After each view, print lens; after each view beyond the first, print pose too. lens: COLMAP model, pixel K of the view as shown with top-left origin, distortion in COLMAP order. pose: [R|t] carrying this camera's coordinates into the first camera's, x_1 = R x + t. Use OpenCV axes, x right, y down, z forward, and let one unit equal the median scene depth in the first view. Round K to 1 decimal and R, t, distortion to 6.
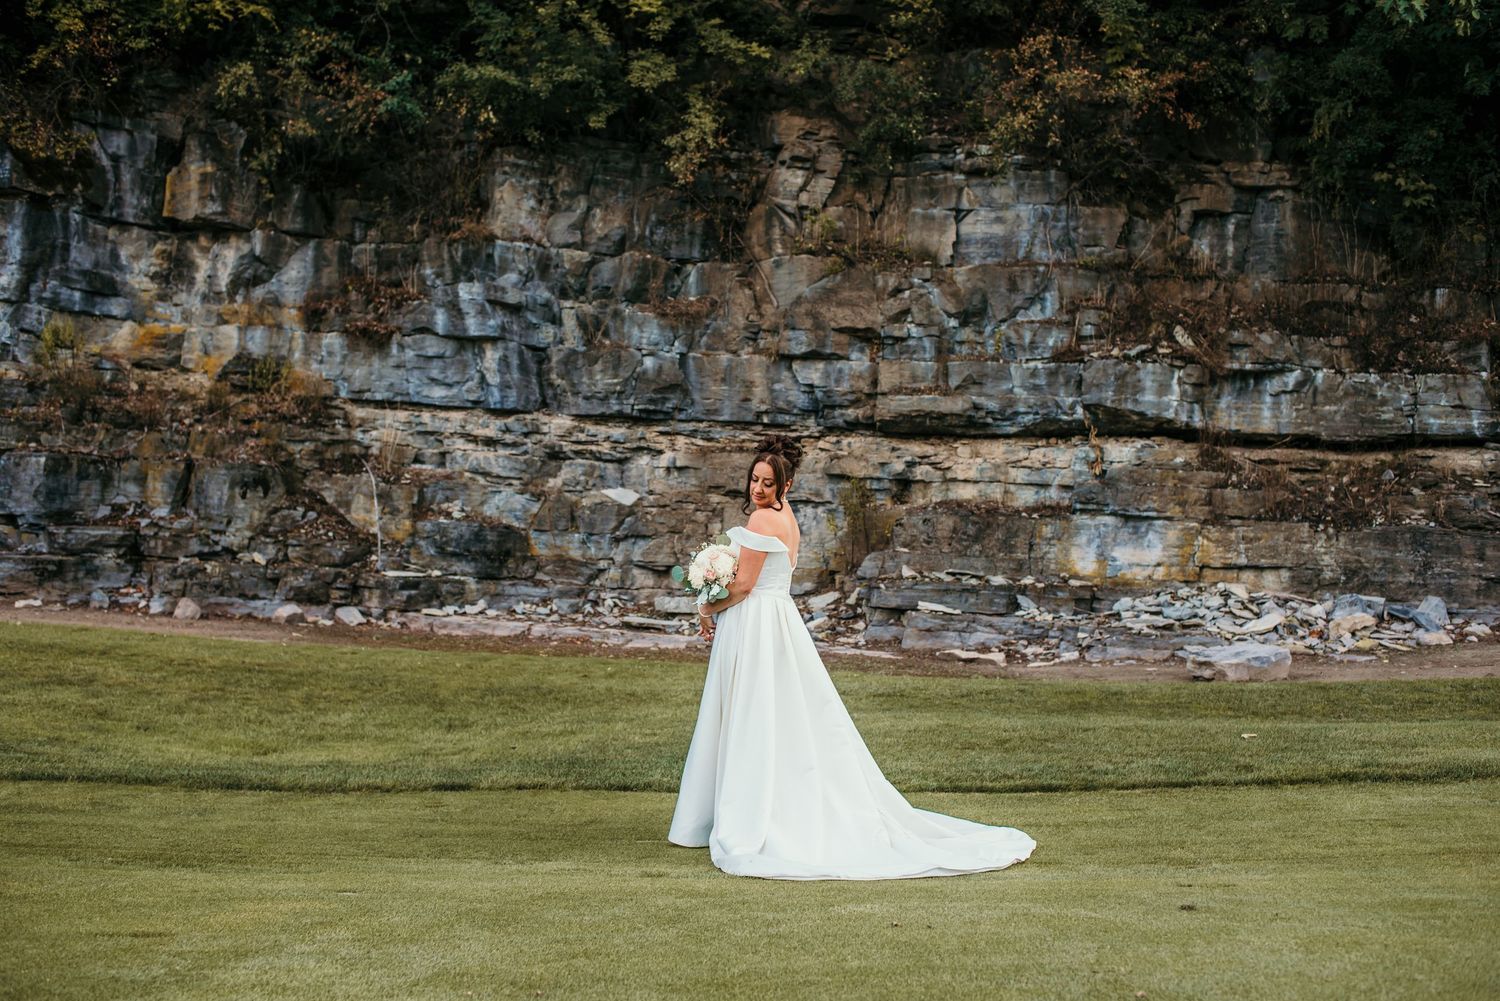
lens RADIAL K [[1441.3, 0, 748.4], [0, 1441.3, 497.9], [0, 0, 1]] dist [-0.070819, 0.000000]
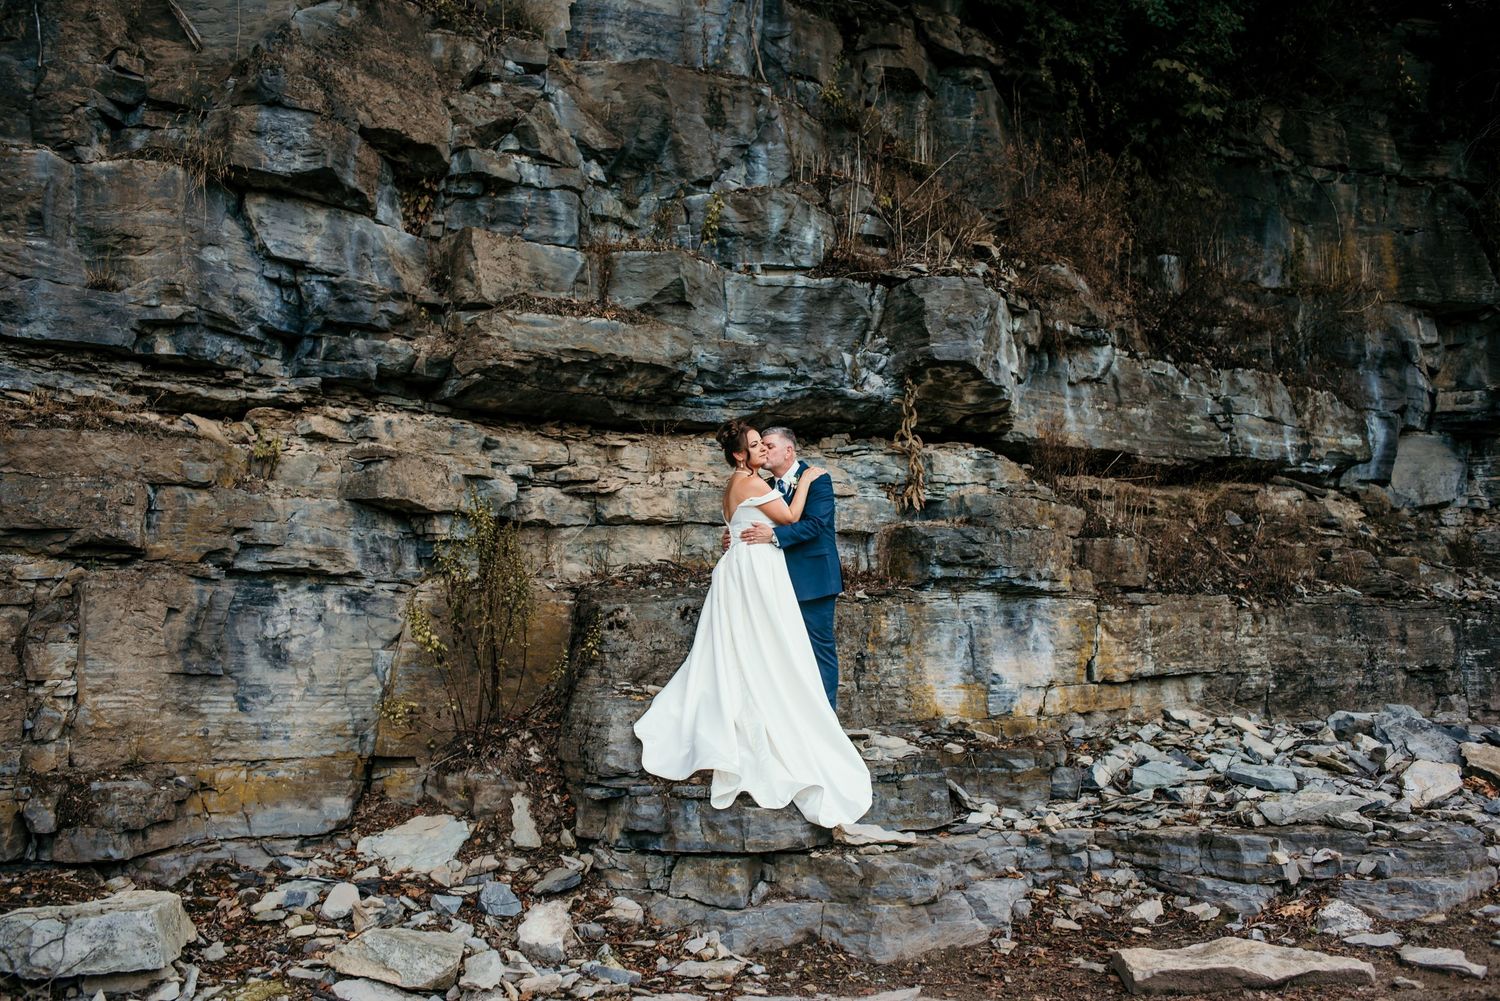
lens RADIAL K [[1441.3, 0, 751.5], [0, 1441.3, 500.2], [0, 0, 1]] dist [-0.070819, 0.000000]
pose [[0.667668, 0.030626, 0.743829, -0.156907], [0.025688, 0.997611, -0.064133, 0.010368], [-0.744016, 0.061927, 0.665286, 0.683500]]
